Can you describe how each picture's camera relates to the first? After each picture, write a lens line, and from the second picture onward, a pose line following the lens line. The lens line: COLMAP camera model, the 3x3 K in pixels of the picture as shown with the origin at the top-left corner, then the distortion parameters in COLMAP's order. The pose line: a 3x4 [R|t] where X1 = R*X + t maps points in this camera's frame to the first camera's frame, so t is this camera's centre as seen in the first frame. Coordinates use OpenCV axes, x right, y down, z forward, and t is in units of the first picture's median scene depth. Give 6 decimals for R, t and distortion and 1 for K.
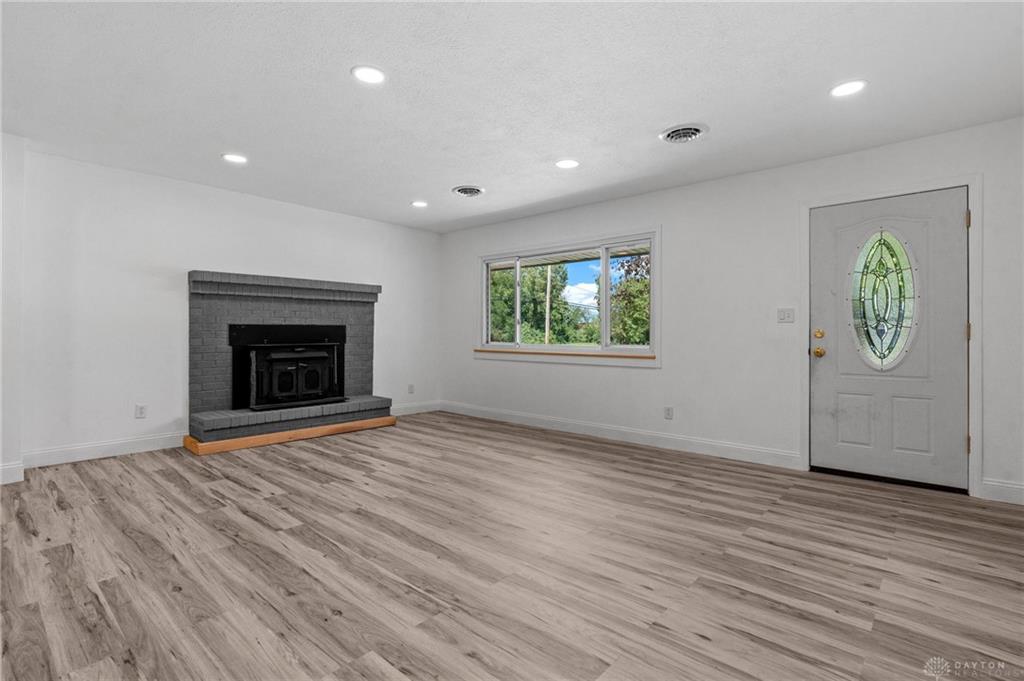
lens RADIAL K [[485.8, 0, 514.2], [0, 485.8, 335.2], [0, 0, 1]] dist [-0.002709, 0.000444]
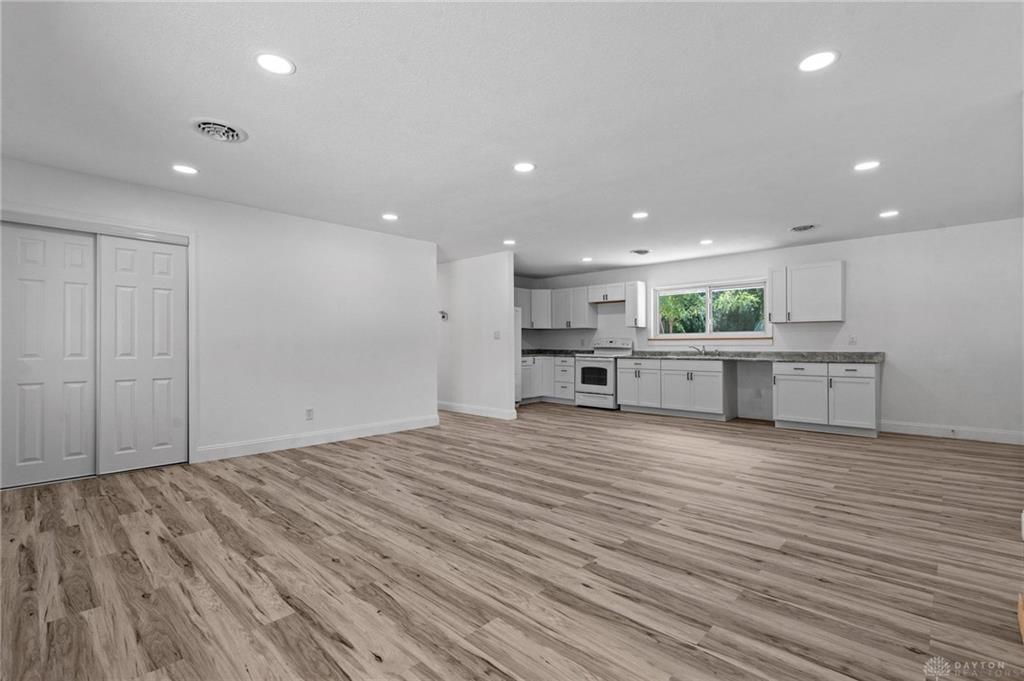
lens RADIAL K [[471.2, 0, 510.7], [0, 471.2, 337.4], [0, 0, 1]] dist [-0.013713, -0.000842]
pose [[-0.999057, -0.002419, 0.043341, -0.189904], [-0.002970, 0.999916, -0.012650, -0.006037], [-0.043307, -0.012766, -0.998980, 1.418917]]
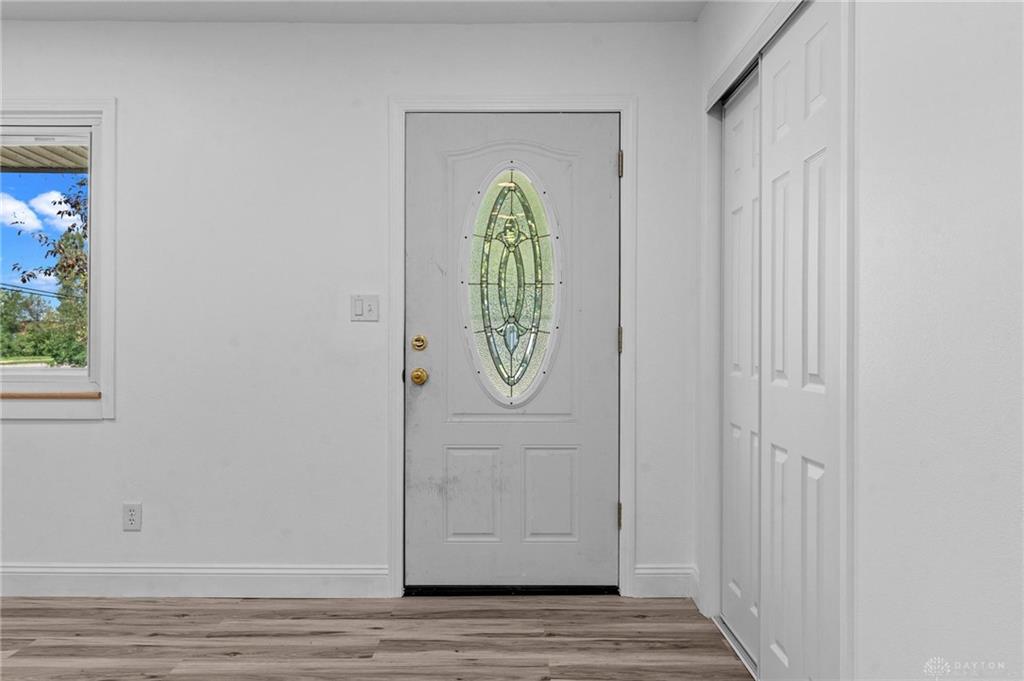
lens RADIAL K [[730.6, 0, 512.9], [0, 730.6, 339.5], [0, 0, 1]] dist [0.000296, 0.001601]
pose [[0.749319, 0.004663, 0.662193, 0.141625], [-0.001455, 0.999984, -0.005395, -0.002231], [-0.662207, 0.003079, 0.749314, 0.274331]]
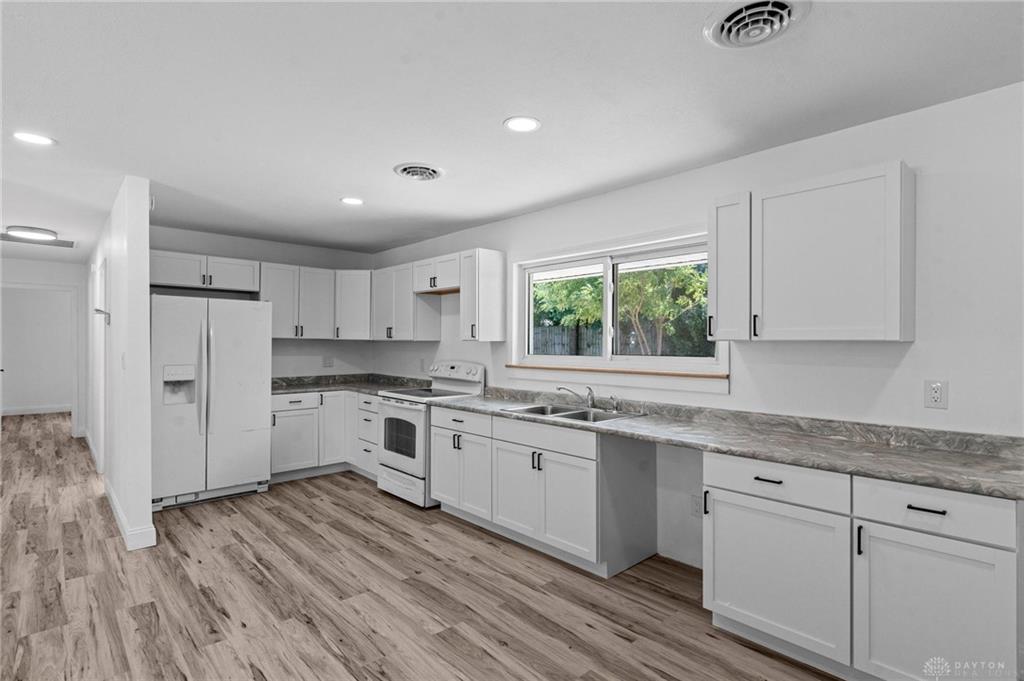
lens RADIAL K [[512.4, 0, 515.0], [0, 512.4, 336.7], [0, 0, 1]] dist [0.000654, 0.000992]
pose [[-0.994445, -0.009119, 0.104864, -0.771053], [-0.010362, 0.999882, -0.011312, -0.069228], [-0.104748, -0.012335, -0.994422, 0.554800]]
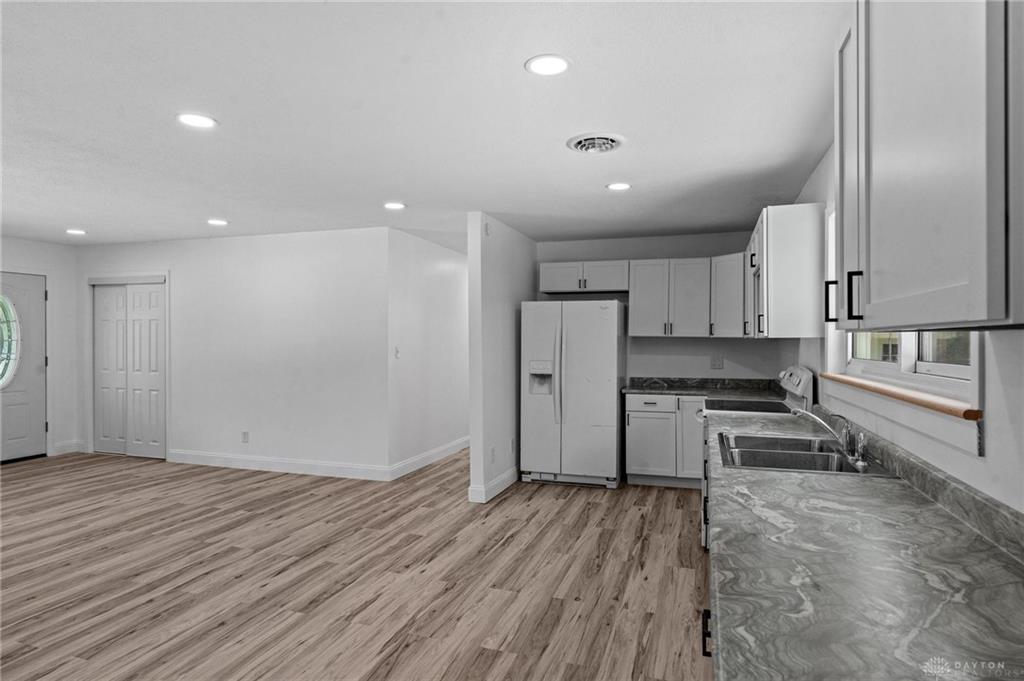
lens RADIAL K [[578.9, 0, 512.7], [0, 578.9, 346.9], [0, 0, 1]] dist [-0.005008, 0.000608]
pose [[-0.389064, -0.013966, 0.921105, -1.186664], [-0.001997, 0.999896, 0.014317, -0.068346], [-0.921209, 0.003731, -0.389051, 0.203868]]
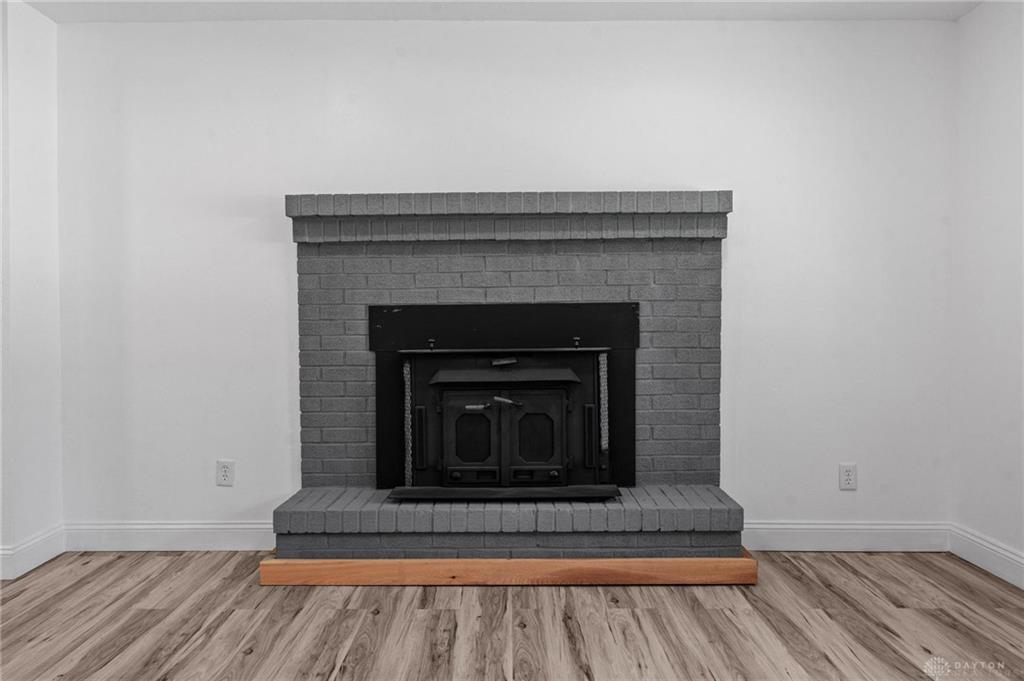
lens RADIAL K [[774.7, 0, 511.4], [0, 774.7, 336.9], [0, 0, 1]] dist [0.023825, 0.000280]
pose [[0.662238, 0.005818, -0.749271, 0.072112], [0.003924, 0.999929, 0.011232, -0.000006], [0.749283, -0.010378, 0.662168, 0.671302]]
